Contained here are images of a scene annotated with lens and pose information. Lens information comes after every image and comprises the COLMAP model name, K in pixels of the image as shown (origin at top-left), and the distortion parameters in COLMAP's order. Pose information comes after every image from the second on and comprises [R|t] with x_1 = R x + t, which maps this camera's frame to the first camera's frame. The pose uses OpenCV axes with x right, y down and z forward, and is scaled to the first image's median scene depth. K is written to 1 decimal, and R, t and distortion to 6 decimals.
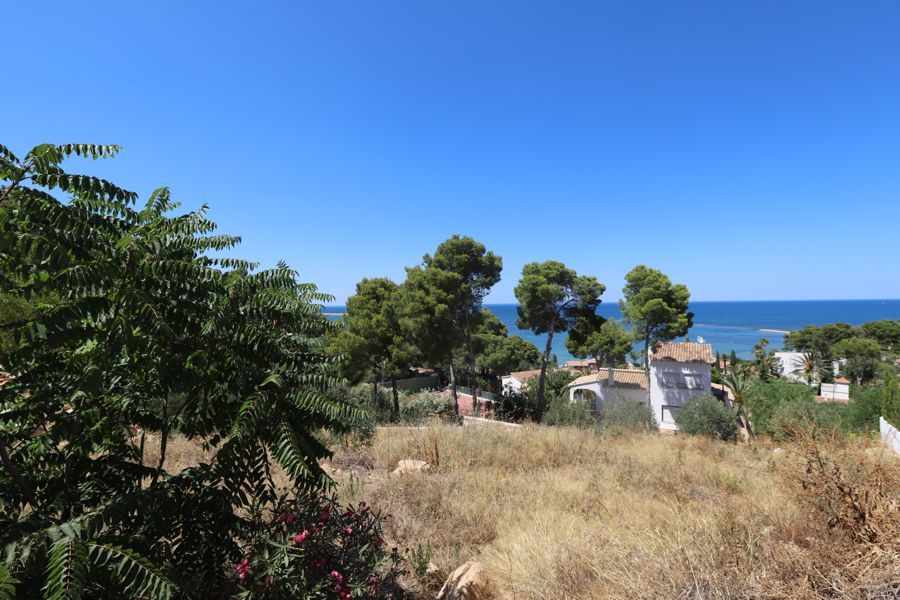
lens RADIAL K [[417.0, 0, 459.3], [0, 417.0, 304.9], [0, 0, 1]] dist [-0.038188, 0.017538]
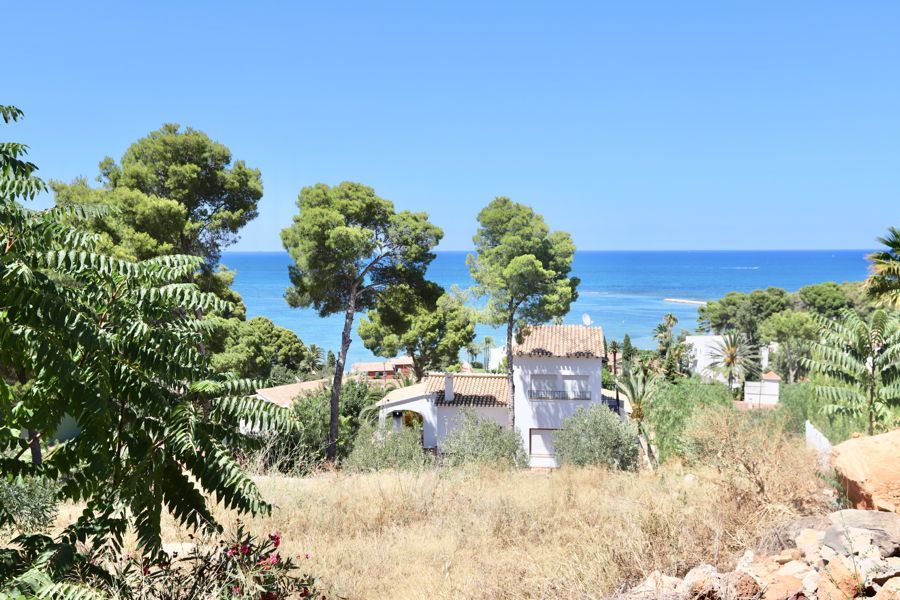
lens RADIAL K [[827.1, 0, 453.9], [0, 827.1, 311.7], [0, 0, 1]] dist [0.016316, 0.007926]
pose [[0.927790, -0.018402, 0.372649, -0.072271], [-0.007475, 0.997666, 0.067878, -0.012234], [-0.373028, -0.065762, 0.925487, -0.086362]]
